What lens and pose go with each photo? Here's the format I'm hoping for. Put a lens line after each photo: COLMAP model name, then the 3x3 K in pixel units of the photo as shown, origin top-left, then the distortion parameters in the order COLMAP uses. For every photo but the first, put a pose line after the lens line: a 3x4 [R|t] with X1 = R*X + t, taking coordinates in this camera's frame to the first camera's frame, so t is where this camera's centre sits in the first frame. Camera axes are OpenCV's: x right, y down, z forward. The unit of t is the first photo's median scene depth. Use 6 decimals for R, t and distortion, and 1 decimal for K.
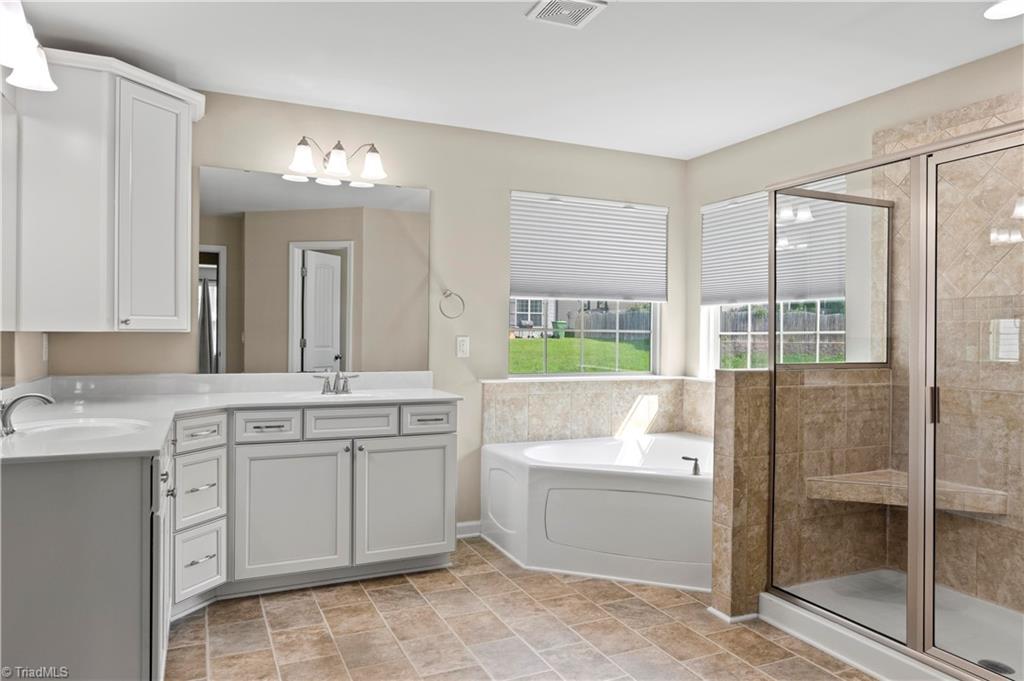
lens RADIAL K [[688.6, 0, 513.4], [0, 688.6, 335.2], [0, 0, 1]] dist [-0.019644, 0.008642]
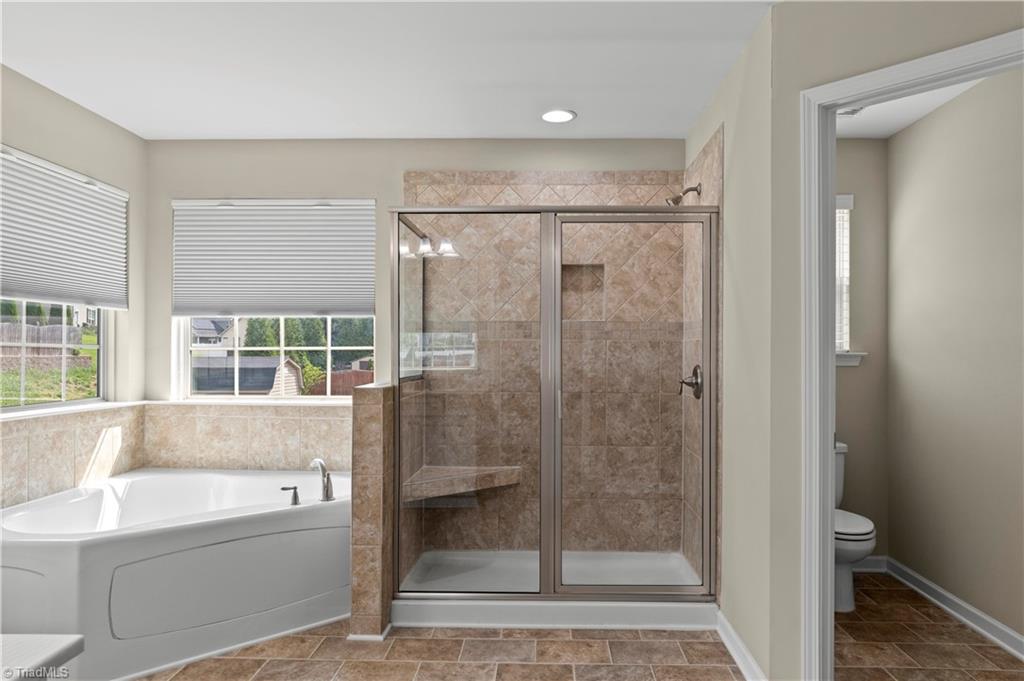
lens RADIAL K [[688.6, 0, 523.9], [0, 688.6, 358.4], [0, 0, 1]] dist [-0.019644, 0.008642]
pose [[0.443862, -0.015349, 0.895964, -0.420694], [0.001894, 0.999867, 0.016190, -0.005235], [-0.896093, -0.005489, 0.443832, 0.328354]]
